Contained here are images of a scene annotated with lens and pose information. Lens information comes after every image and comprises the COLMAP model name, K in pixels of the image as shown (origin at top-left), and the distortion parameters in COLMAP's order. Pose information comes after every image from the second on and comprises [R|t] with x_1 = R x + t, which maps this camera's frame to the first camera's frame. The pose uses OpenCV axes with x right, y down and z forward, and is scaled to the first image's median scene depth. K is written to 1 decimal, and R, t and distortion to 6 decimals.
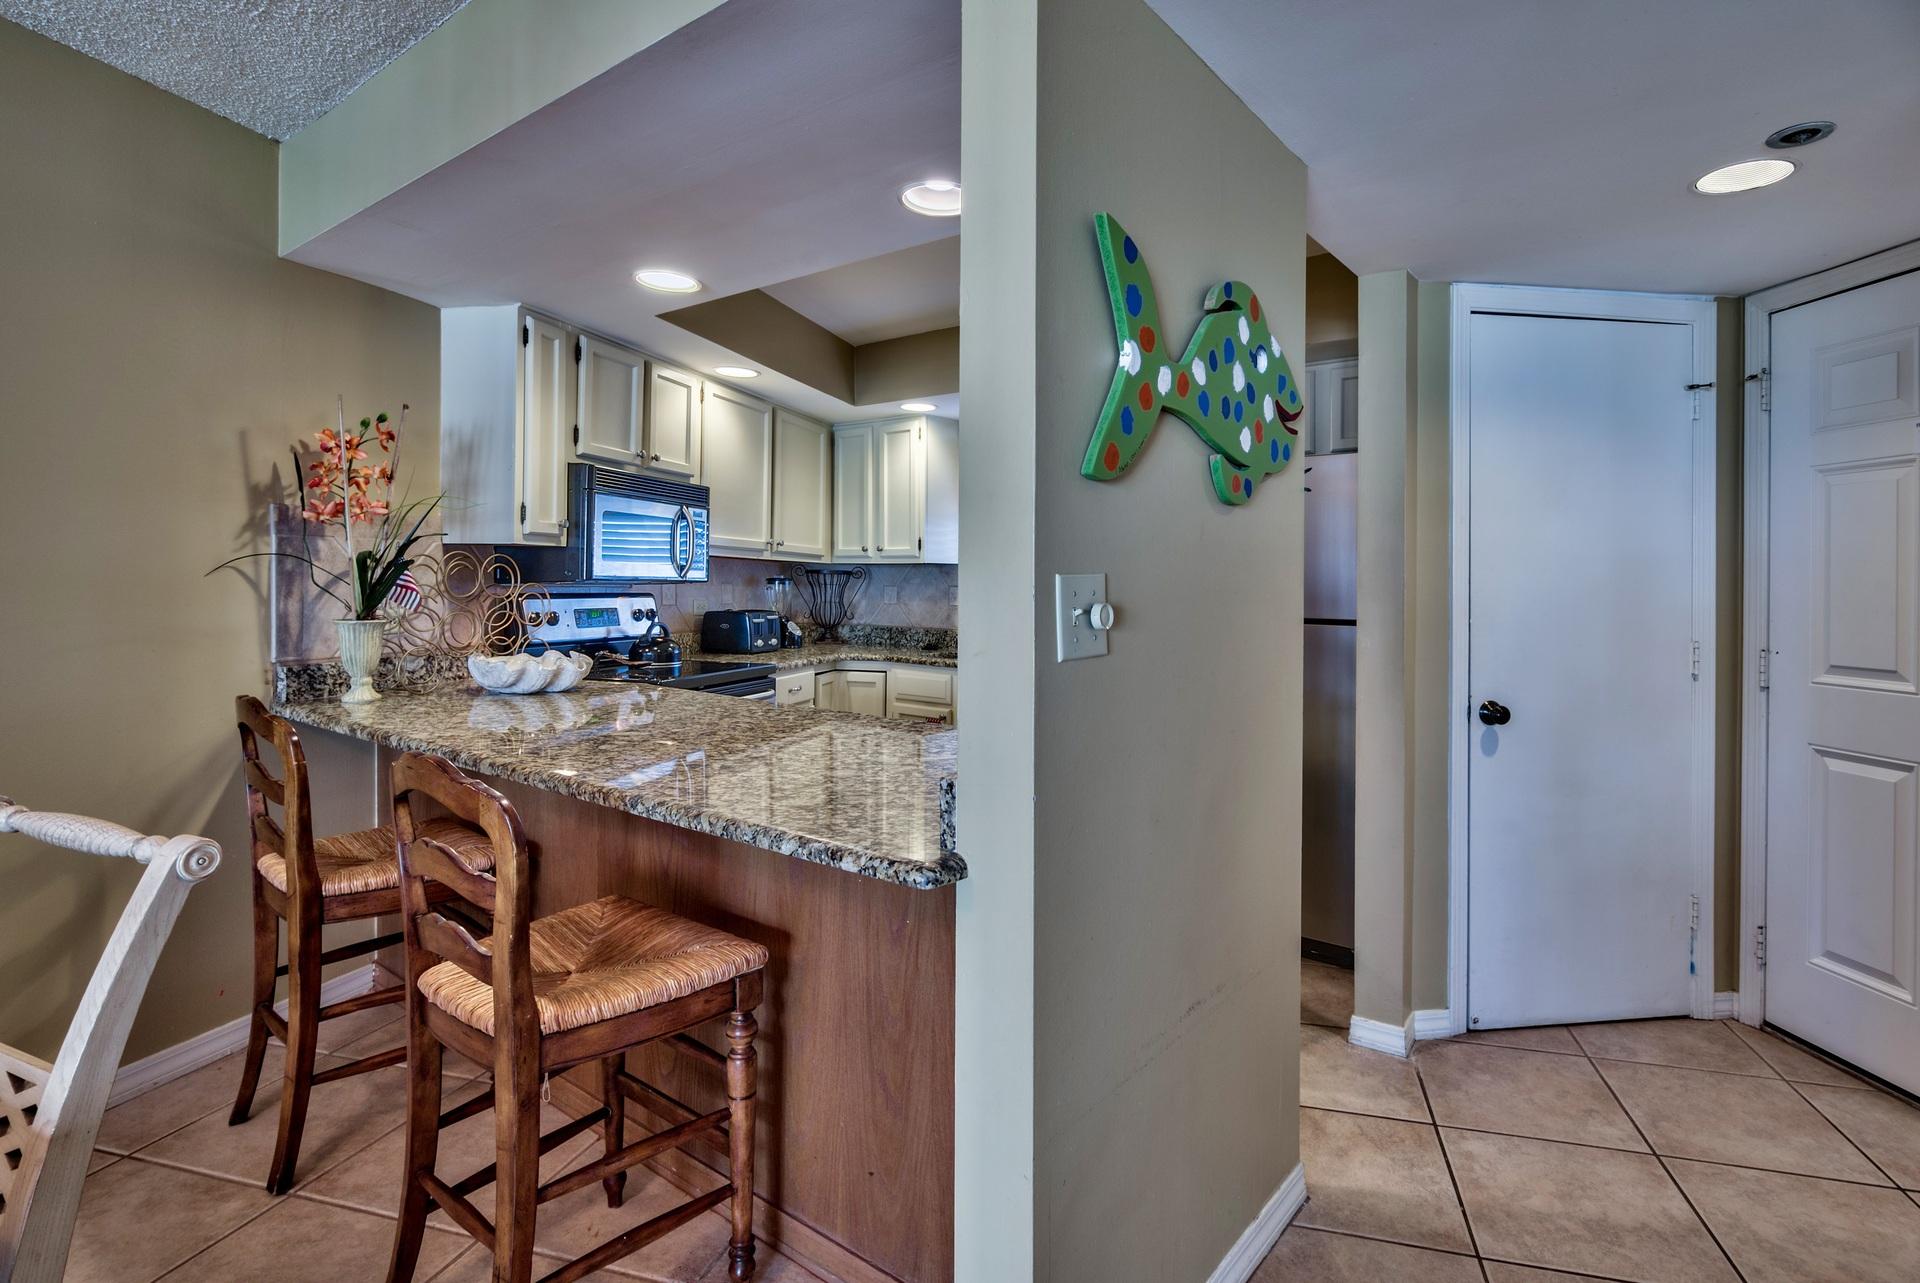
lens RADIAL K [[954.0, 0, 962.5], [0, 954.0, 577.9], [0, 0, 1]] dist [-0.004113, -0.000830]
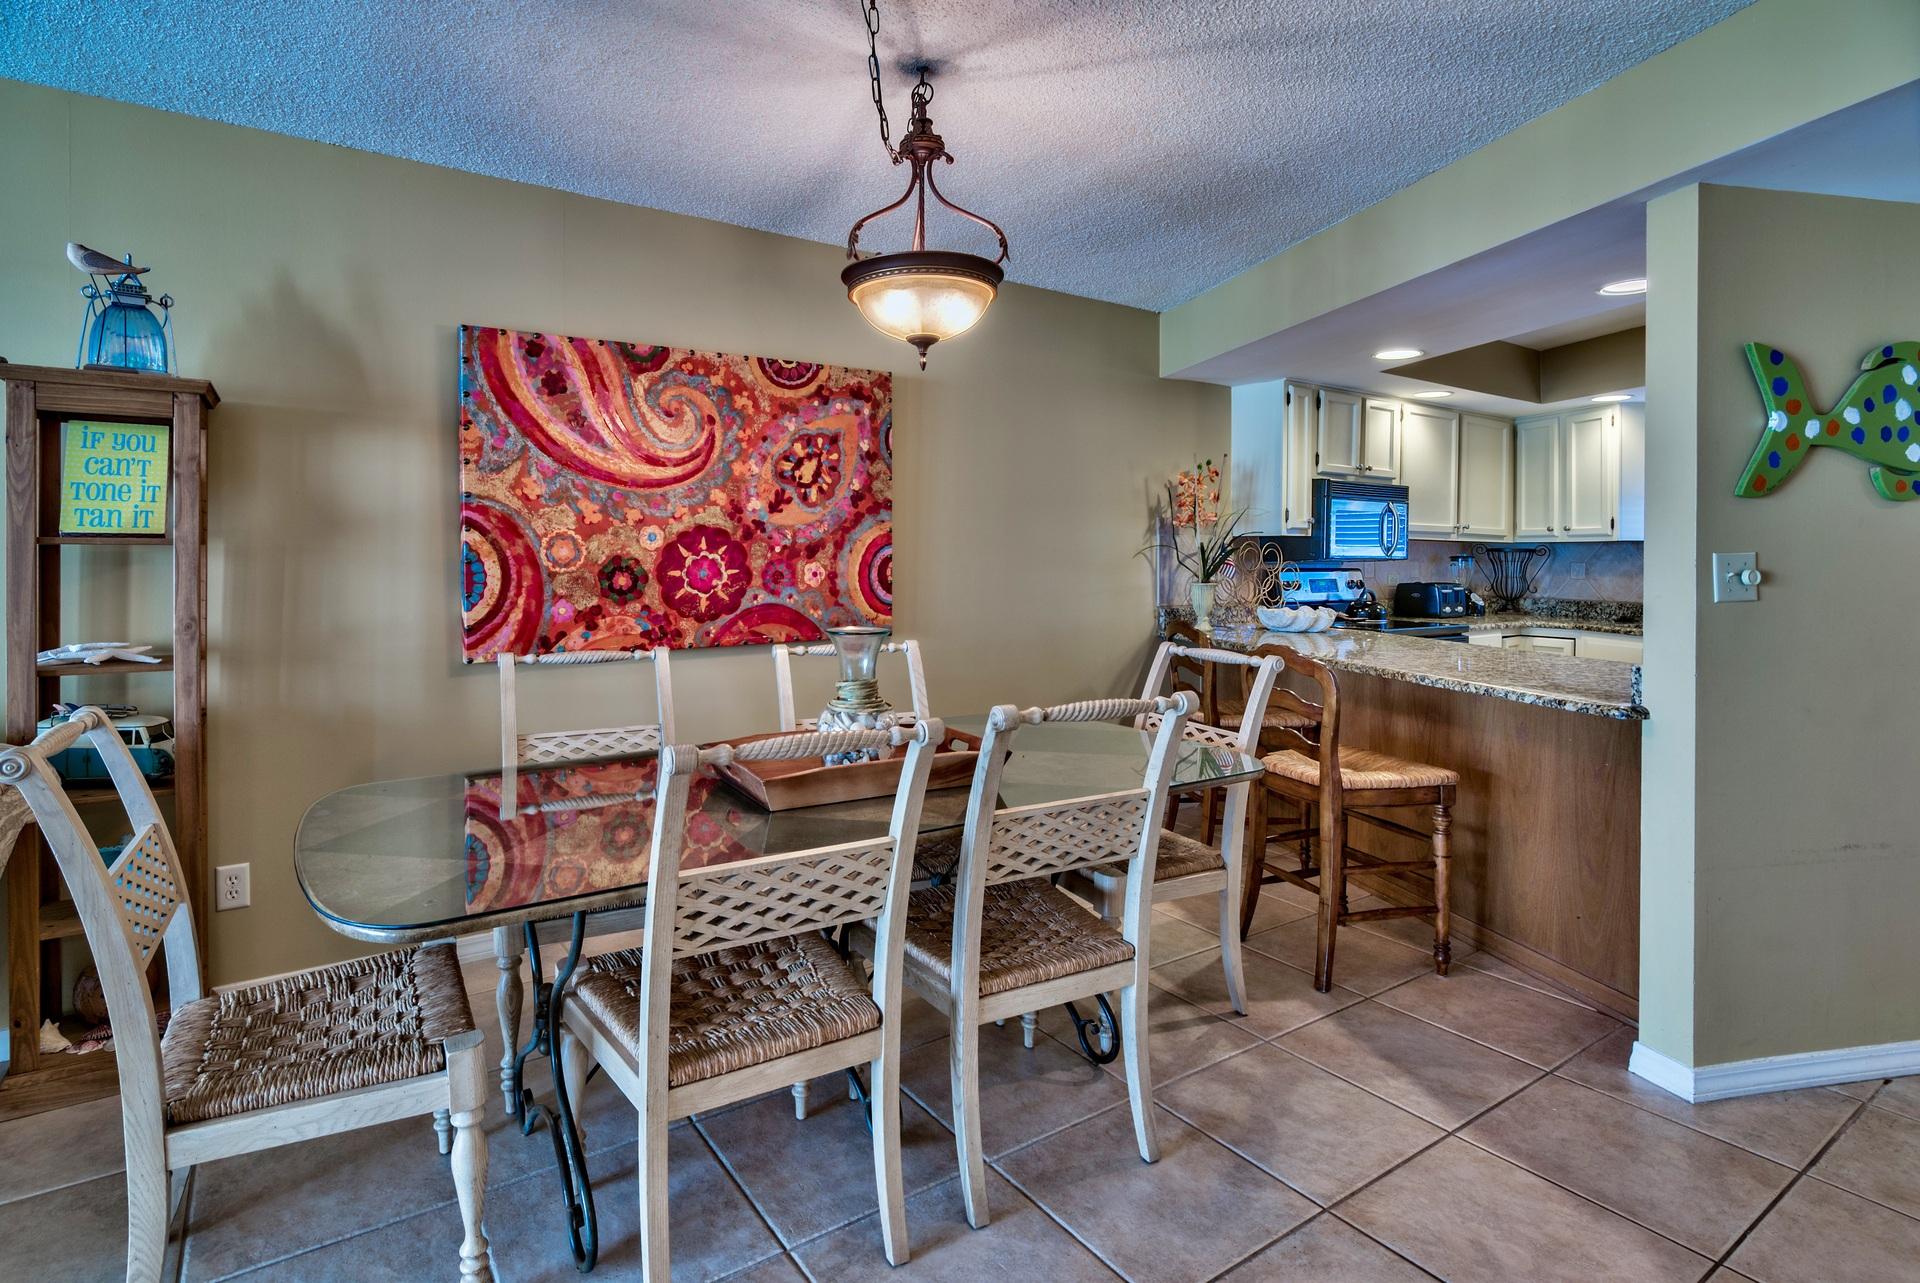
lens RADIAL K [[938.0, 0, 893.5], [0, 938.0, 572.9], [0, 0, 1]] dist [-0.002614, -0.000492]
pose [[0.766675, 0.001704, -0.642033, 0.018530], [0.009086, 0.999868, 0.013503, -0.001667], [0.641971, -0.016186, 0.766558, -0.533311]]
